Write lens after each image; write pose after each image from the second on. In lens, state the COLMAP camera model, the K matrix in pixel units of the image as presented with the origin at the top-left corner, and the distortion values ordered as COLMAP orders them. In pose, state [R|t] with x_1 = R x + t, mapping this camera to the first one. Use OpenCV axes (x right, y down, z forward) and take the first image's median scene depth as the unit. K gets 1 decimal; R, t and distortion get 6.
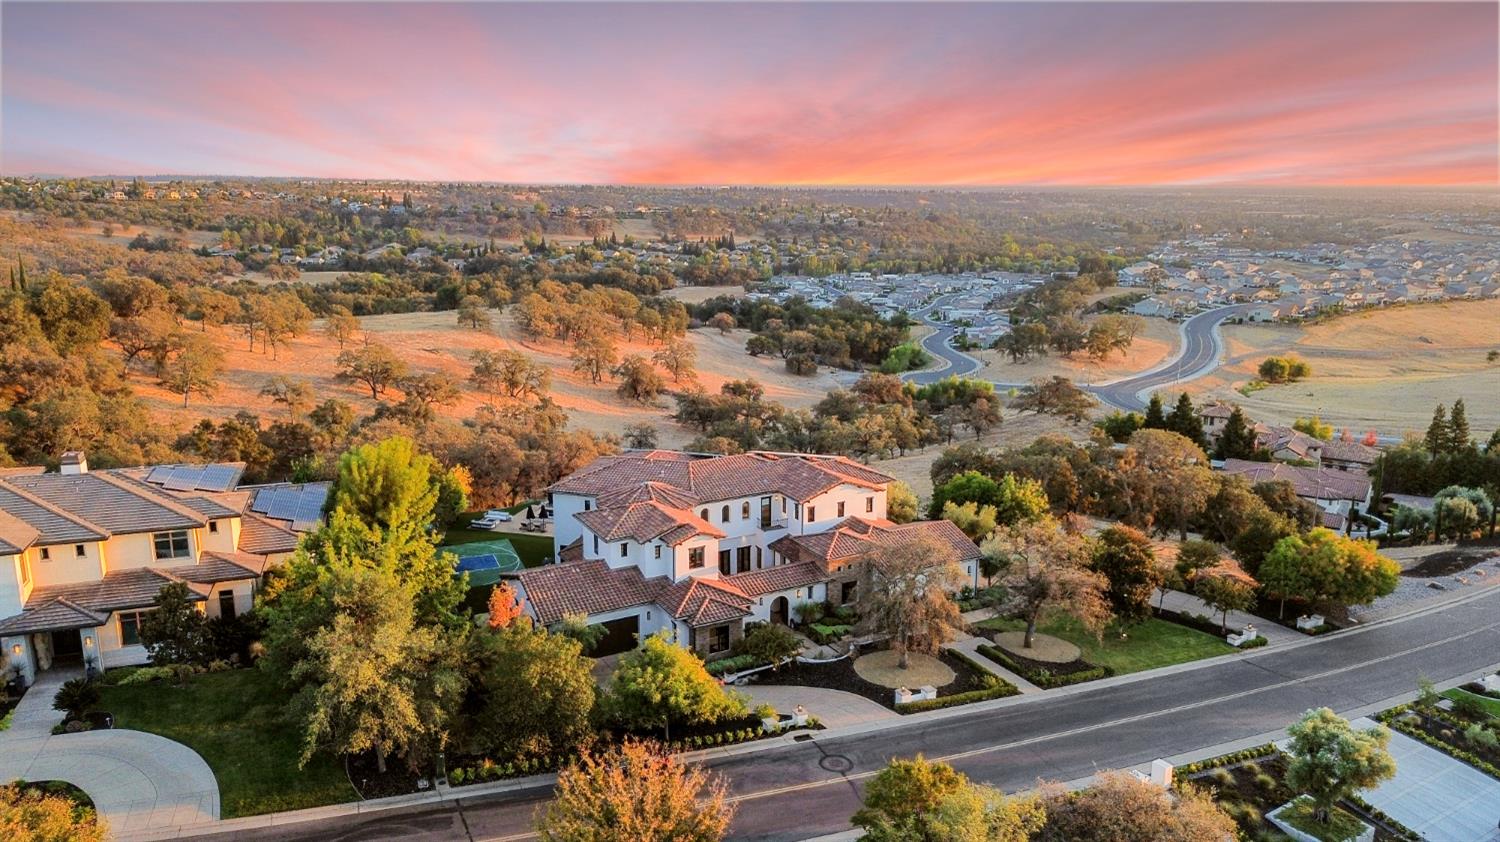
lens RADIAL K [[1059.2, 0, 744.6], [0, 1059.2, 418.5], [0, 0, 1]] dist [0.066829, -0.060454]
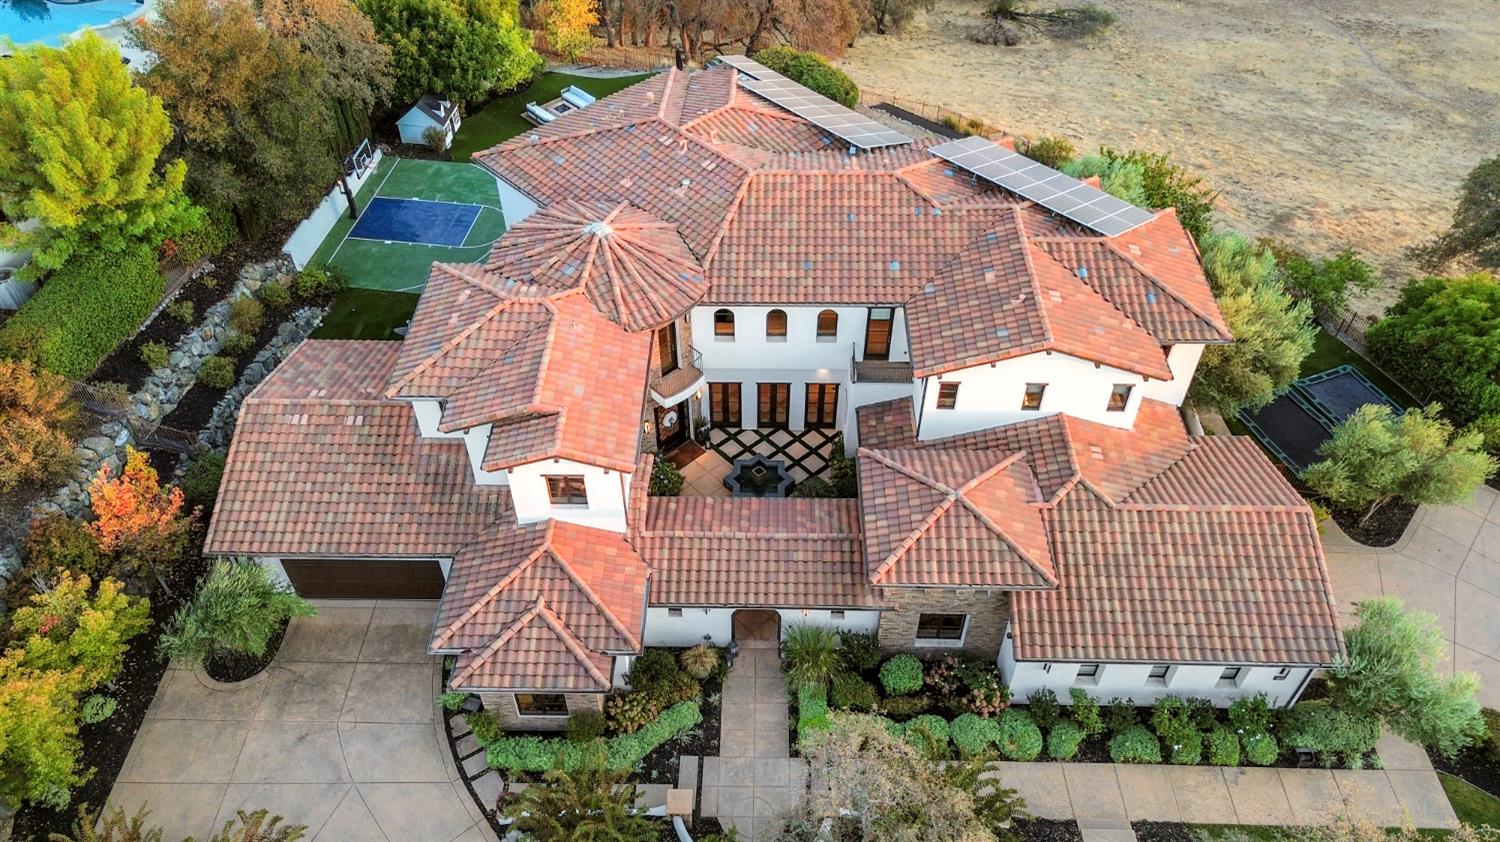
lens RADIAL K [[1059.2, 0, 744.6], [0, 1059.2, 418.5], [0, 0, 1]] dist [0.066829, -0.060454]
pose [[0.871035, 0.345025, -0.349650, 0.027870], [-0.102067, 0.823385, 0.558229, -0.024829], [0.480499, -0.450549, 0.752413, 0.125885]]
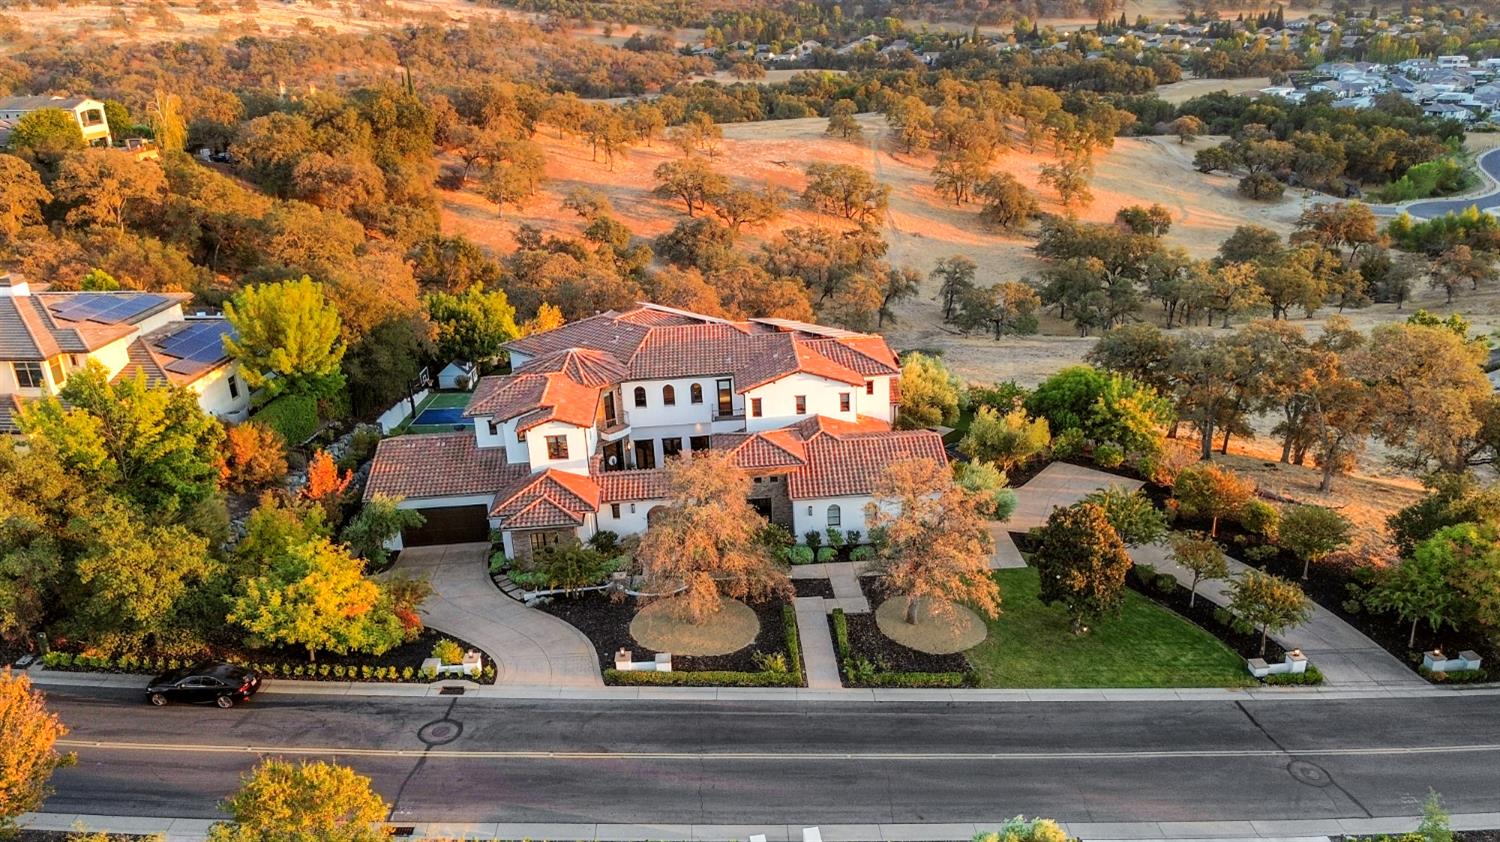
lens RADIAL K [[1148.2, 0, 750.0], [0, 1148.2, 421.0], [0, 0, 1]] dist [0.069398, -0.054724]
pose [[0.901060, 0.115721, -0.417971, 0.082178], [-0.046461, 0.983955, 0.172261, -0.009343], [0.431199, -0.135798, 0.891979, 0.044492]]
